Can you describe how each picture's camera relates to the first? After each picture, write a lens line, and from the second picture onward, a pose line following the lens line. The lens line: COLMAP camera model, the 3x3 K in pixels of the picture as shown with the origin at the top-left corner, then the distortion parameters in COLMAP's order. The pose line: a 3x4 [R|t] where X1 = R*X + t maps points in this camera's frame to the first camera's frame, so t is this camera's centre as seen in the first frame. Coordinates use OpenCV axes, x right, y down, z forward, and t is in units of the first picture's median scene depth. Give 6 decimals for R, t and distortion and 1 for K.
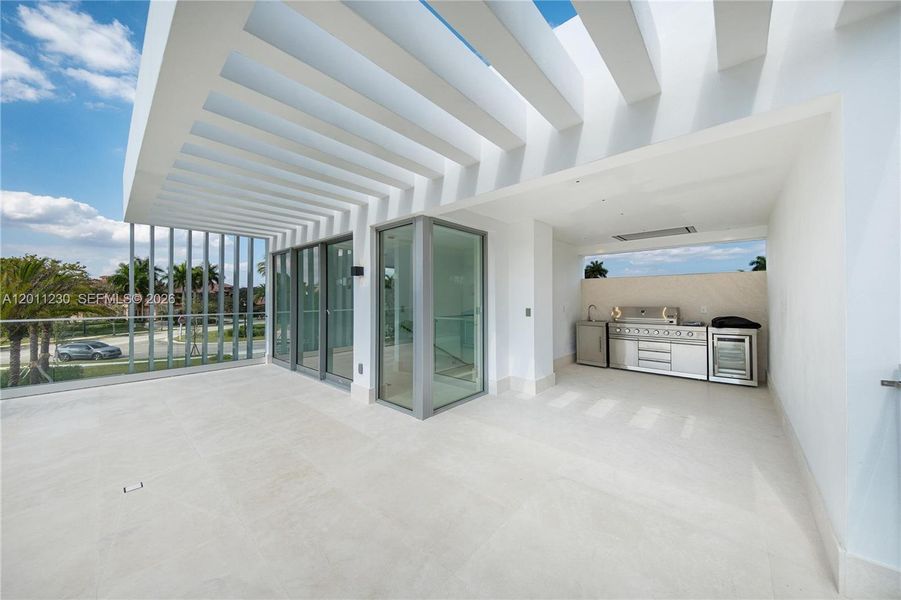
lens RADIAL K [[310.6, 0, 450.5], [0, 310.6, 300.0], [0, 0, 1]] dist [0.014328, -0.000093]
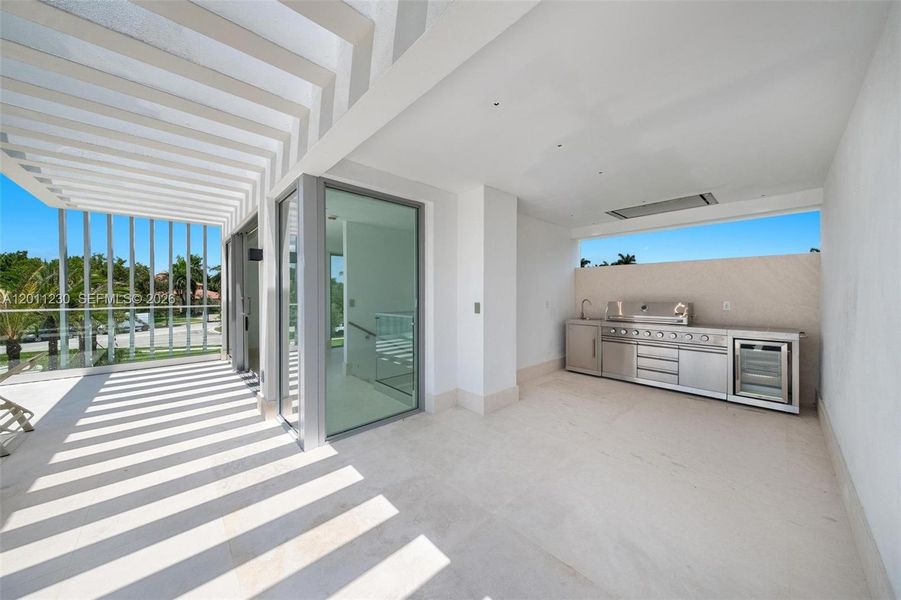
lens RADIAL K [[304.1, 0, 450.5], [0, 304.1, 300.0], [0, 0, 1]] dist [-0.000369, 0.000105]
pose [[0.995789, 0.004051, -0.091584, 0.222153], [-0.002556, 0.999862, 0.016431, 0.007302], [0.091637, -0.016128, 0.995662, 0.217297]]
